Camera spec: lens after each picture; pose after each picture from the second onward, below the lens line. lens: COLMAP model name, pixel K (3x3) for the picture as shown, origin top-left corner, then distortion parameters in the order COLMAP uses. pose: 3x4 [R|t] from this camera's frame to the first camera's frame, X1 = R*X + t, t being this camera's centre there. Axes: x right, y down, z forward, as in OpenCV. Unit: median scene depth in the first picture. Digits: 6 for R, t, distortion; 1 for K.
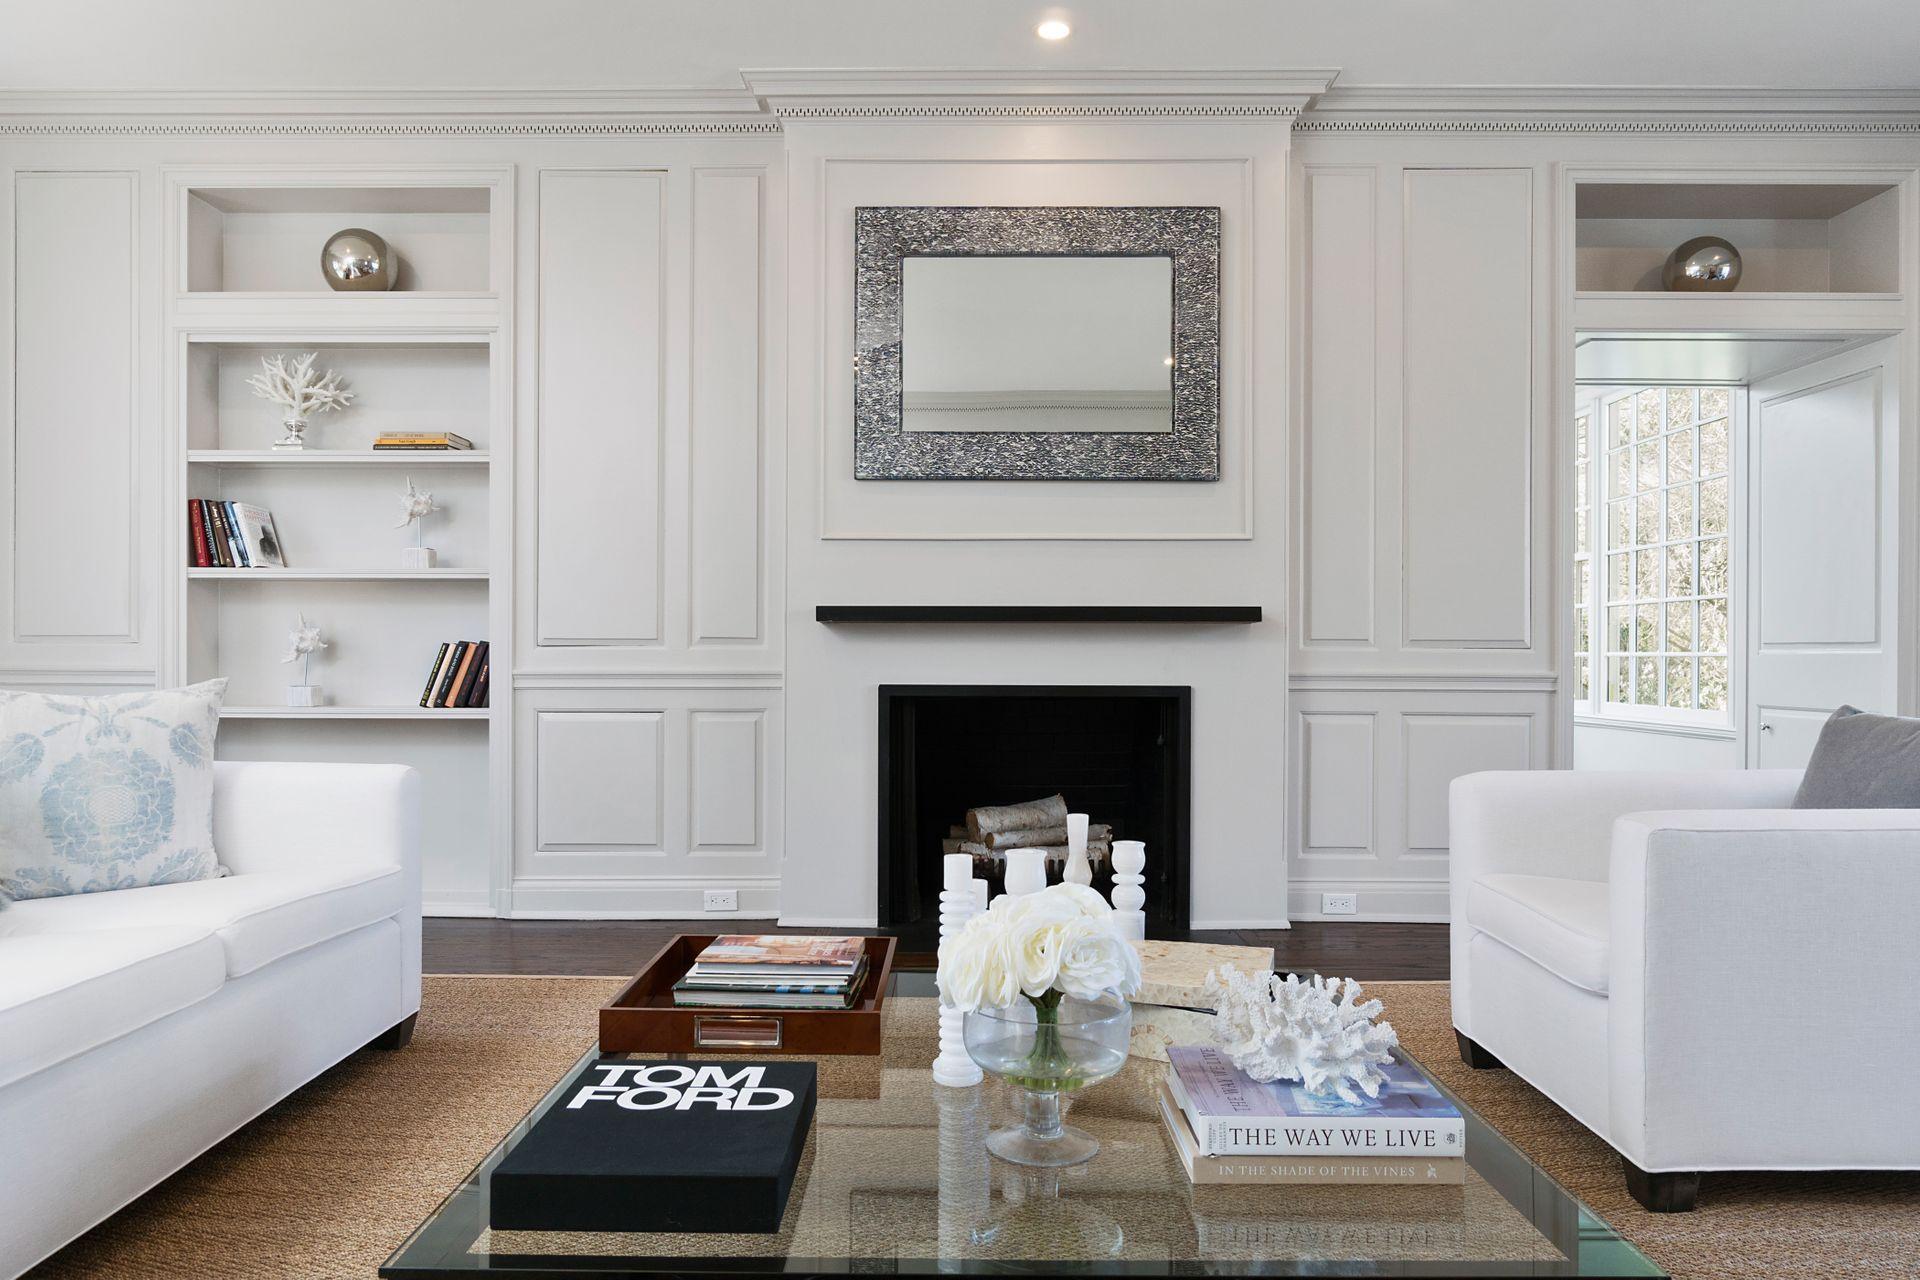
lens RADIAL K [[1303.1, 0, 951.8], [0, 1303.1, 651.4], [0, 0, 1]] dist [-0.002667, -0.001322]
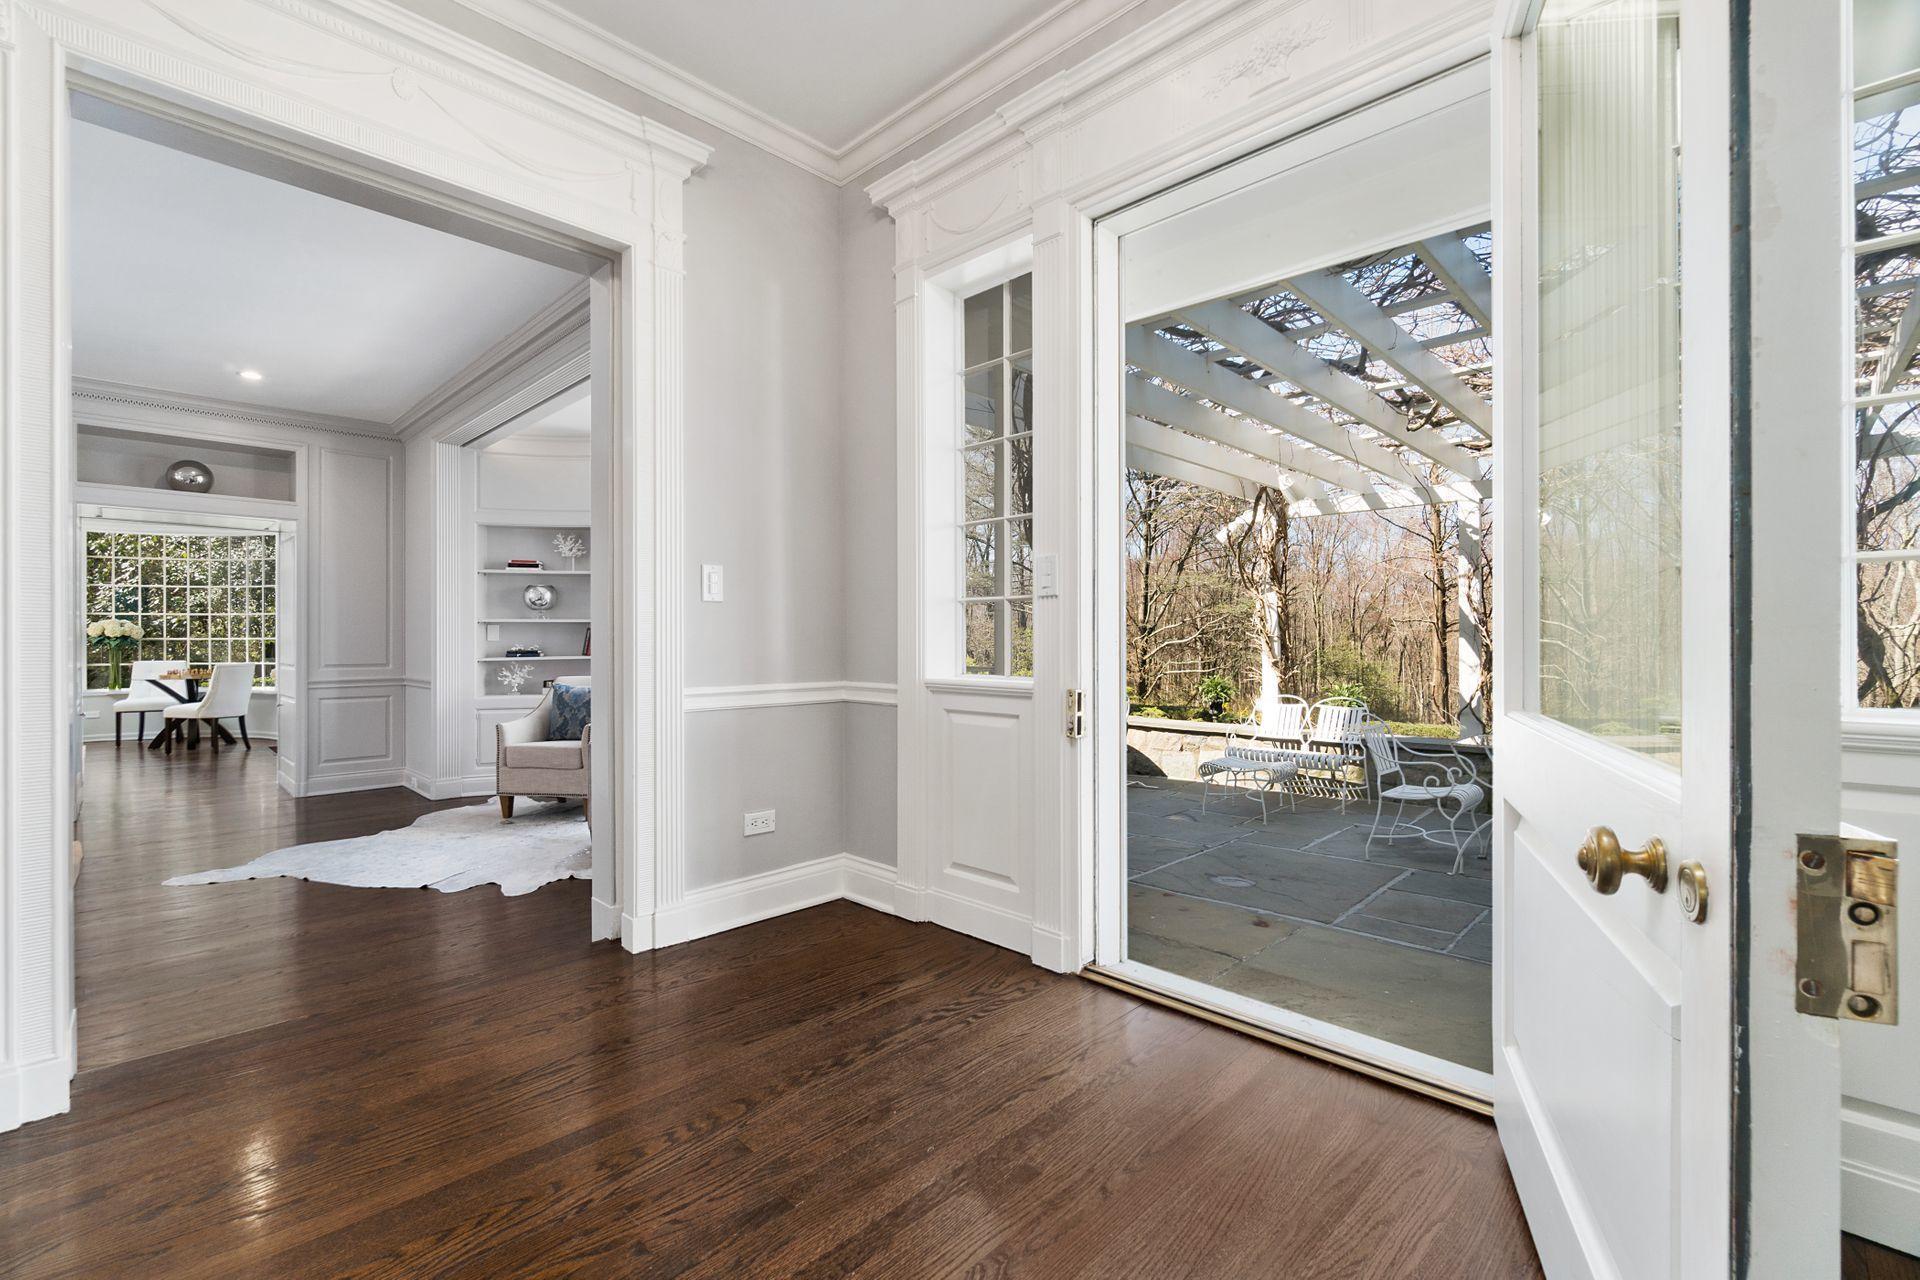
lens RADIAL K [[830.1, 0, 944.1], [0, 830.1, 641.1], [0, 0, 1]] dist [0.003989, -0.000060]
pose [[0.709461, -0.003668, 0.704735, 0.535850], [0.002296, 0.999993, 0.002894, -0.050367], [-0.704741, -0.000435, 0.709465, -0.740715]]
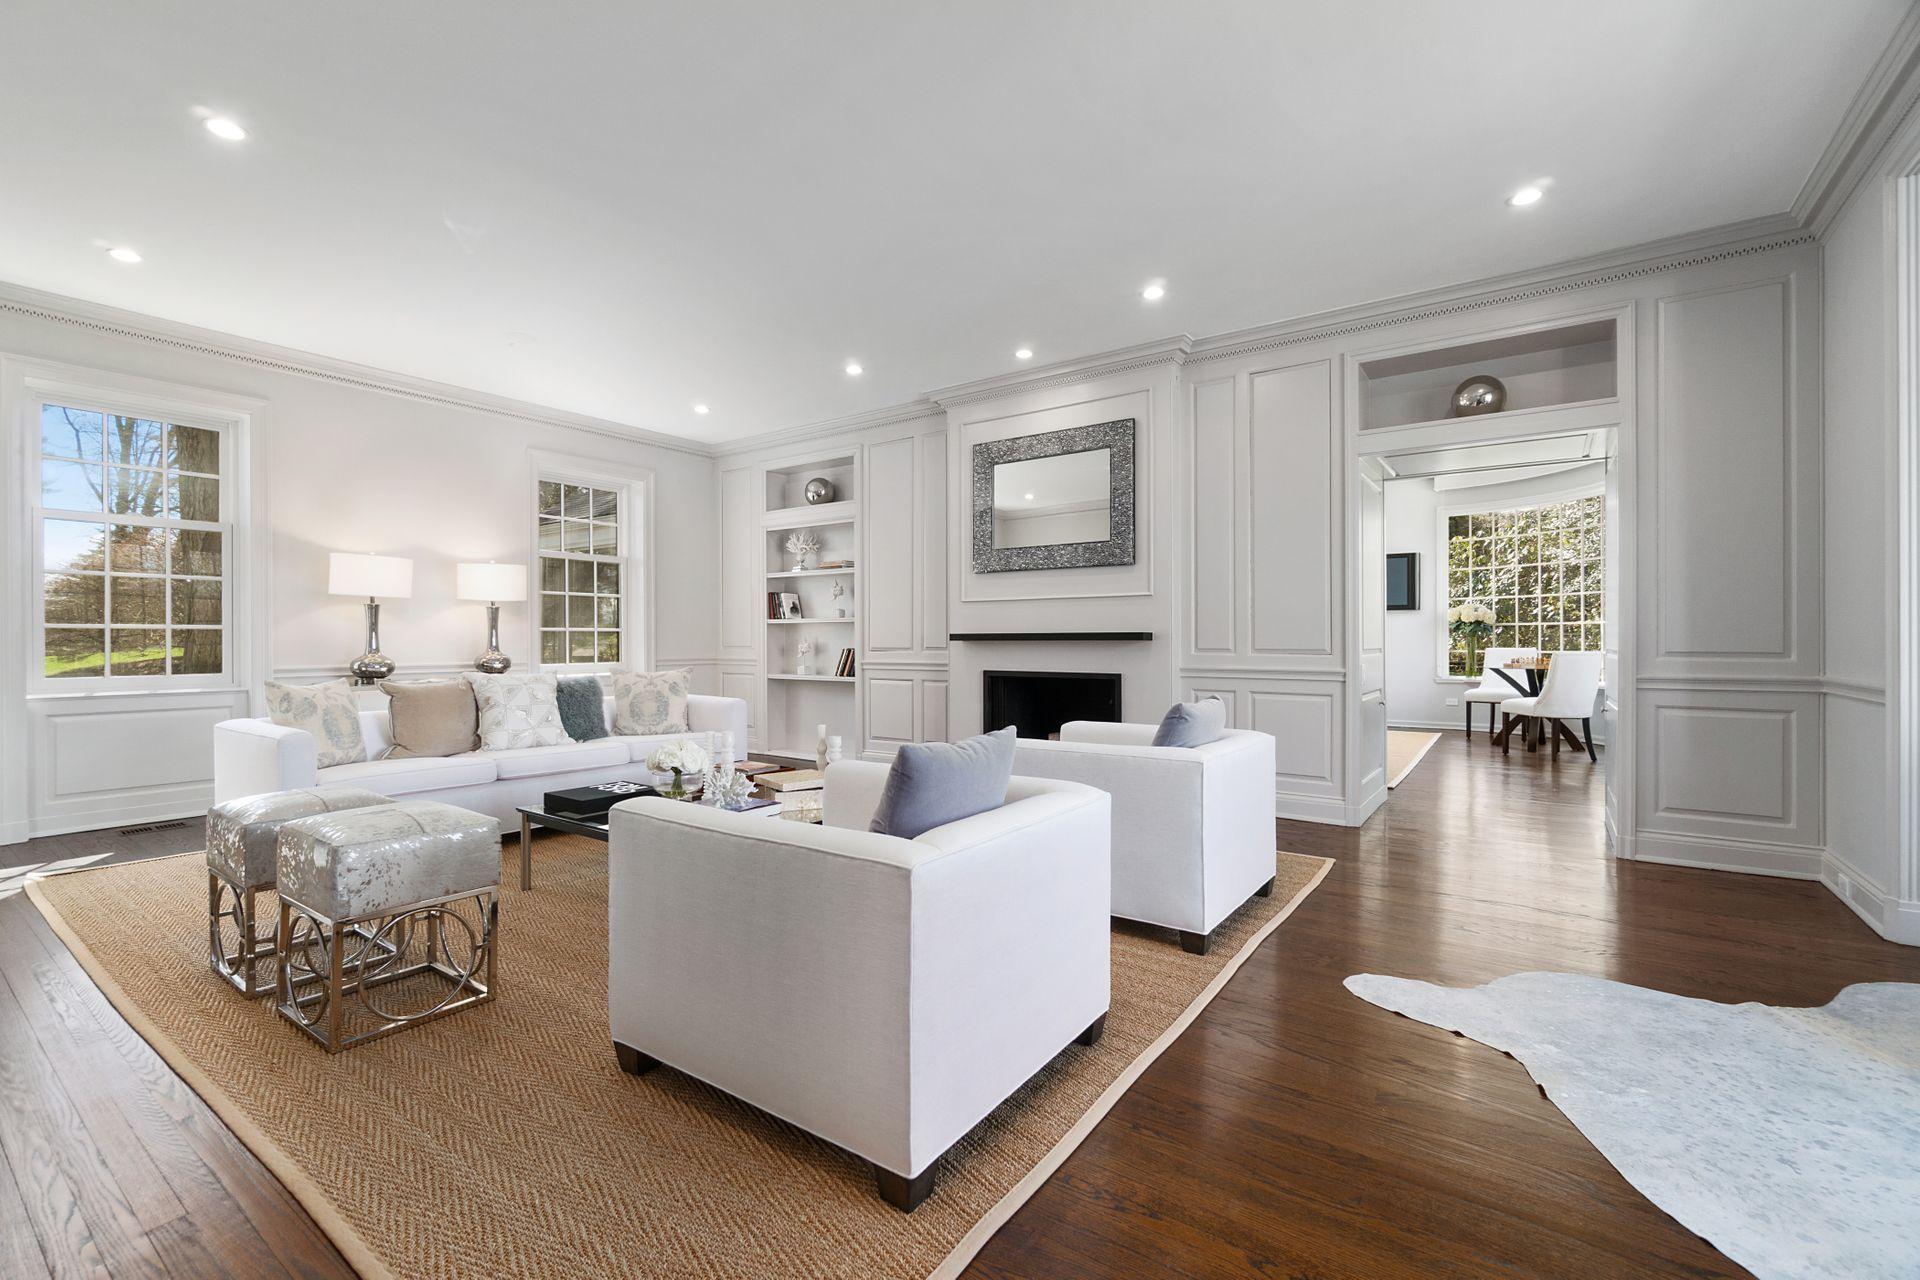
lens RADIAL K [[830.1, 0, 963.9], [0, 830.1, 638.1], [0, 0, 1]] dist [0.003989, -0.000060]
pose [[0.818786, -0.004759, -0.574079, 0.687888], [0.005277, 0.999986, -0.000764, -0.025610], [0.574074, -0.002404, 0.818800, -0.116192]]
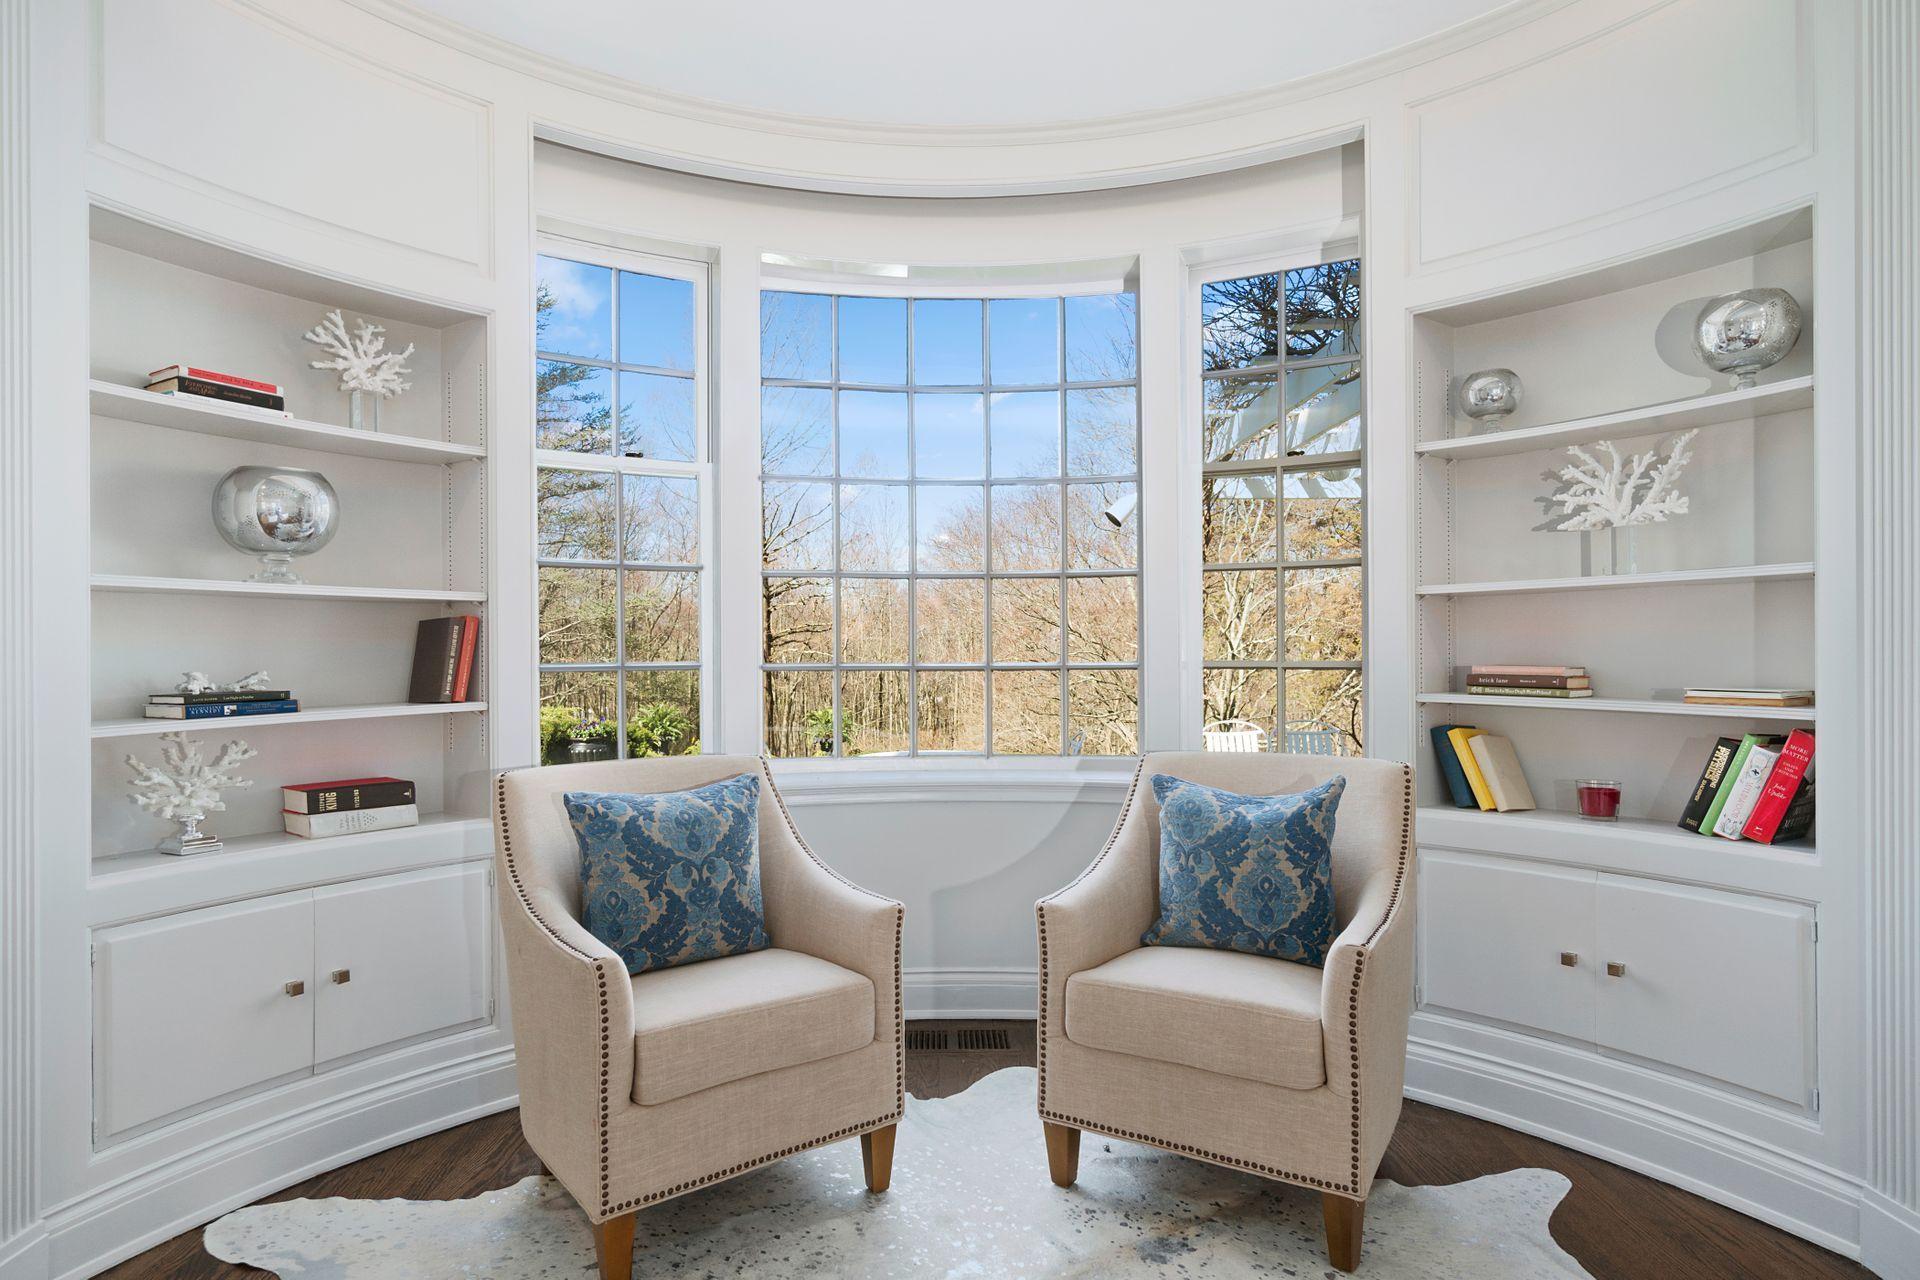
lens RADIAL K [[1092.0, 0, 958.9], [0, 1092.0, 657.1], [0, 0, 1]] dist [-0.014376, -0.000851]
pose [[-0.021694, -0.004825, 0.999753, 0.487794], [0.005081, 0.999975, 0.004936, -0.050057], [-0.999752, 0.005186, -0.021669, 0.462989]]
